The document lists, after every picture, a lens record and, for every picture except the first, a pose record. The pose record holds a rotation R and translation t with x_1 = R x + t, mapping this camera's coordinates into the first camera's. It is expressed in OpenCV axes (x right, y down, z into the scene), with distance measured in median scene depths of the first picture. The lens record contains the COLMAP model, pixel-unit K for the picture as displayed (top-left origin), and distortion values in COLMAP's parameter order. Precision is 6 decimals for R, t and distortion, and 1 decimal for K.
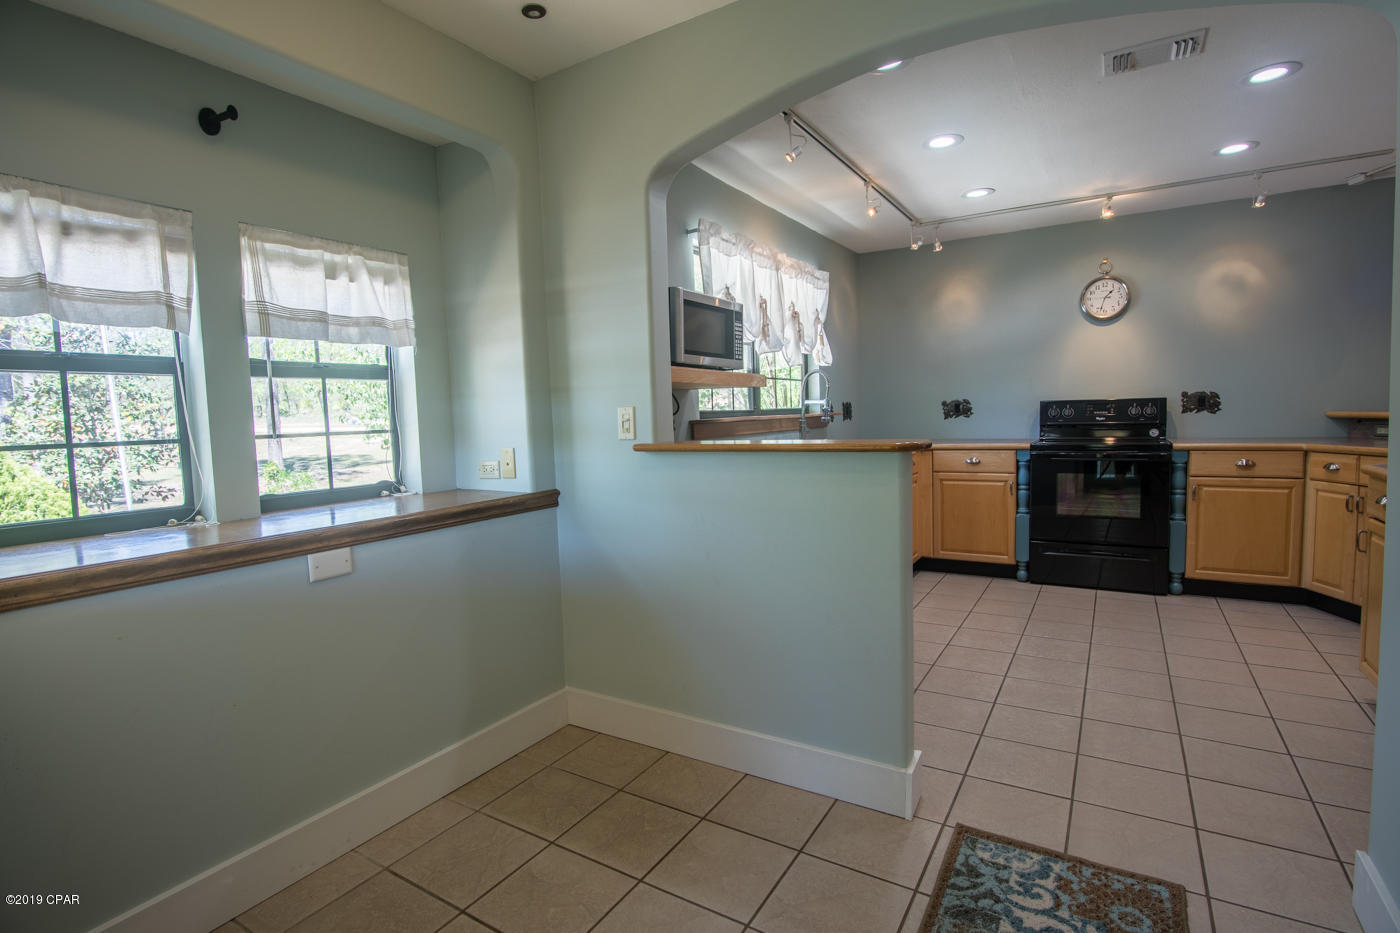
lens RADIAL K [[687.5, 0, 697.1], [0, 687.5, 468.2], [0, 0, 1]] dist [-0.023518, -0.000439]
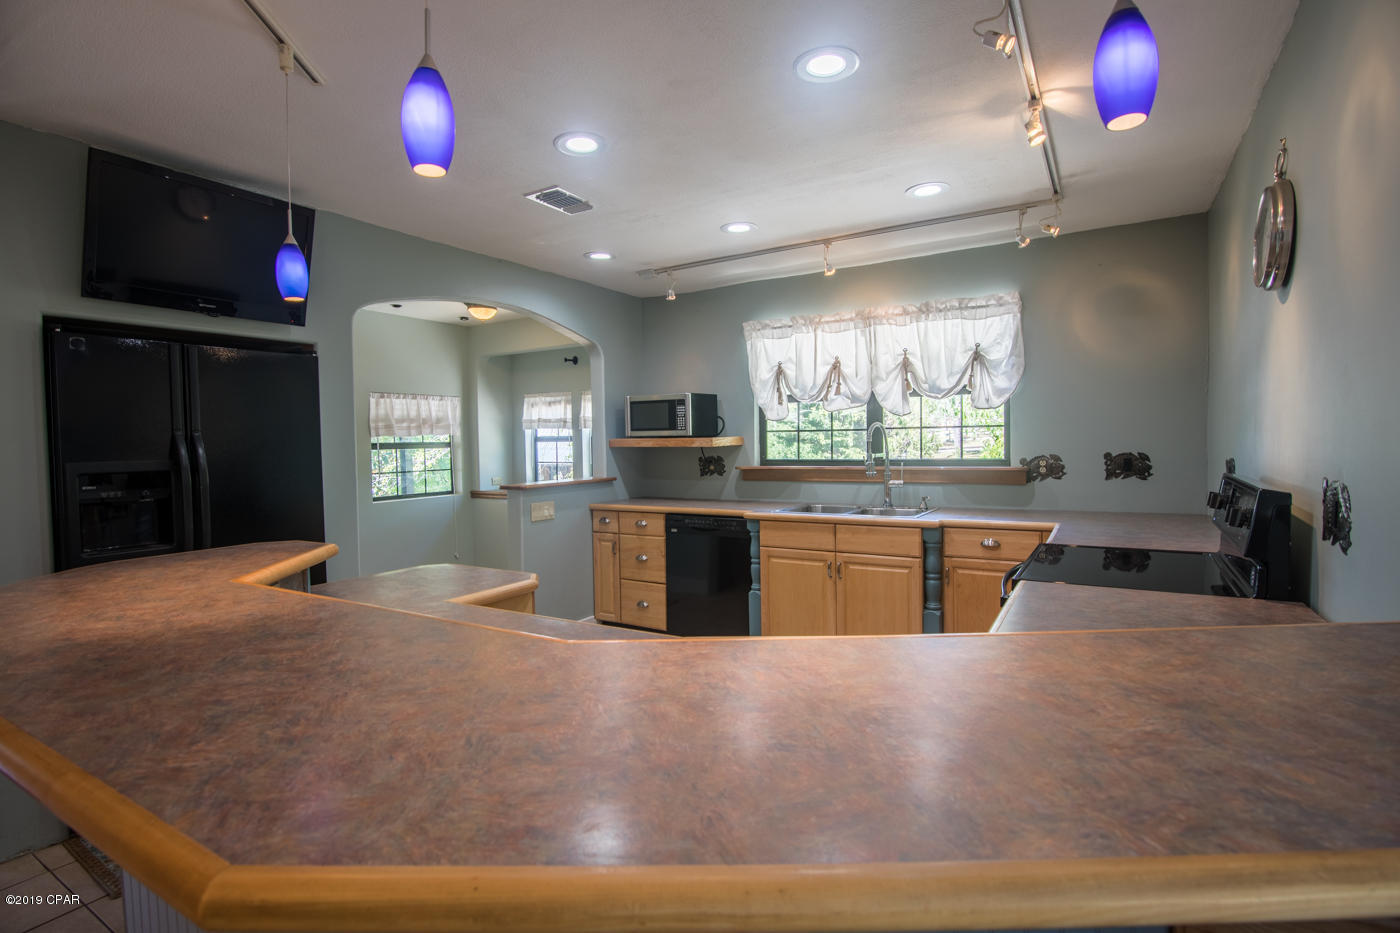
lens RADIAL K [[687.5, 0, 703.6], [0, 687.5, 472.8], [0, 0, 1]] dist [-0.023518, -0.000439]
pose [[0.032808, 0.059901, -0.997665, 2.343613], [-0.066808, 0.996101, 0.057610, -0.210389], [0.997226, 0.064762, 0.036682, 1.430340]]
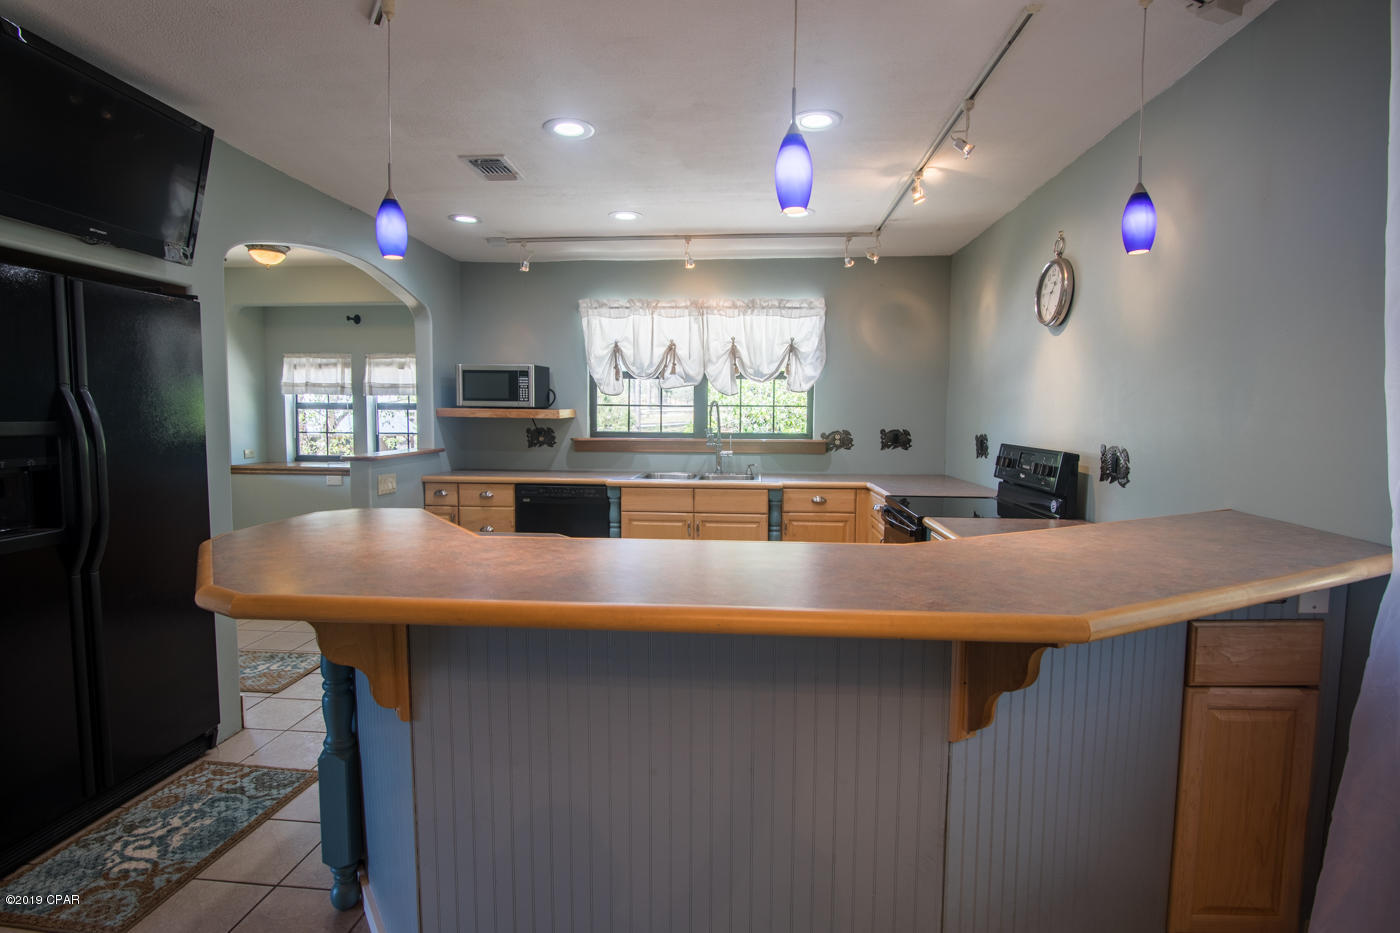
lens RADIAL K [[687.5, 0, 725.5], [0, 687.5, 470.8], [0, 0, 1]] dist [-0.023518, -0.000439]
pose [[0.485927, 0.089826, -0.869371, 2.398018], [-0.087851, 0.994687, 0.053670, -0.168021], [0.869573, 0.050296, 0.491237, 0.924263]]
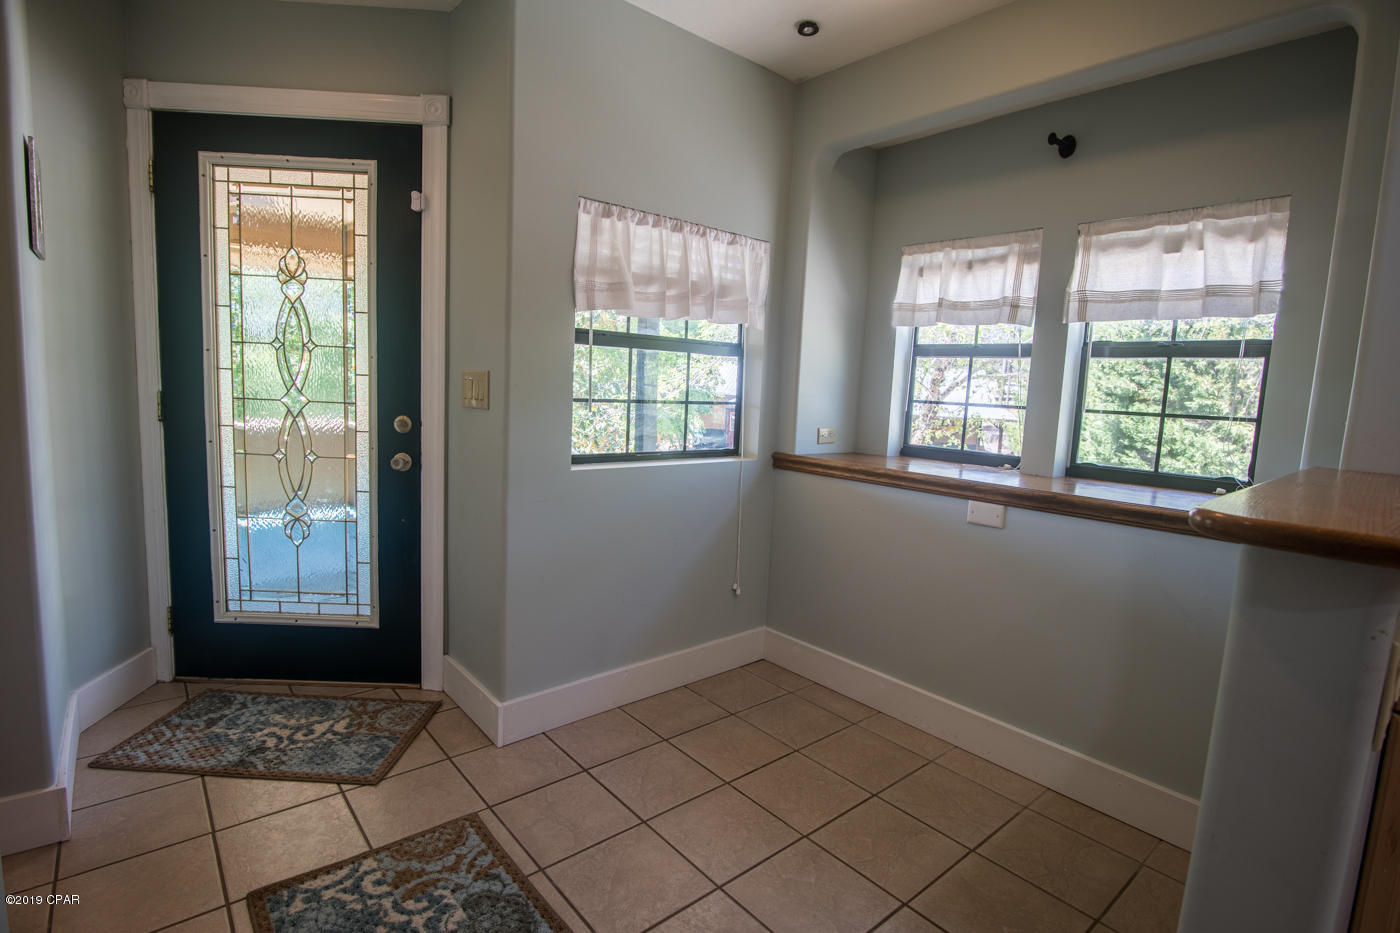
lens RADIAL K [[687.5, 0, 694.8], [0, 687.5, 472.5], [0, 0, 1]] dist [-0.023518, -0.000439]
pose [[-0.293624, 0.124763, -0.947744, 0.663436], [-0.117899, 0.979150, 0.165424, -0.061104], [0.948623, 0.160310, -0.272793, 0.752739]]
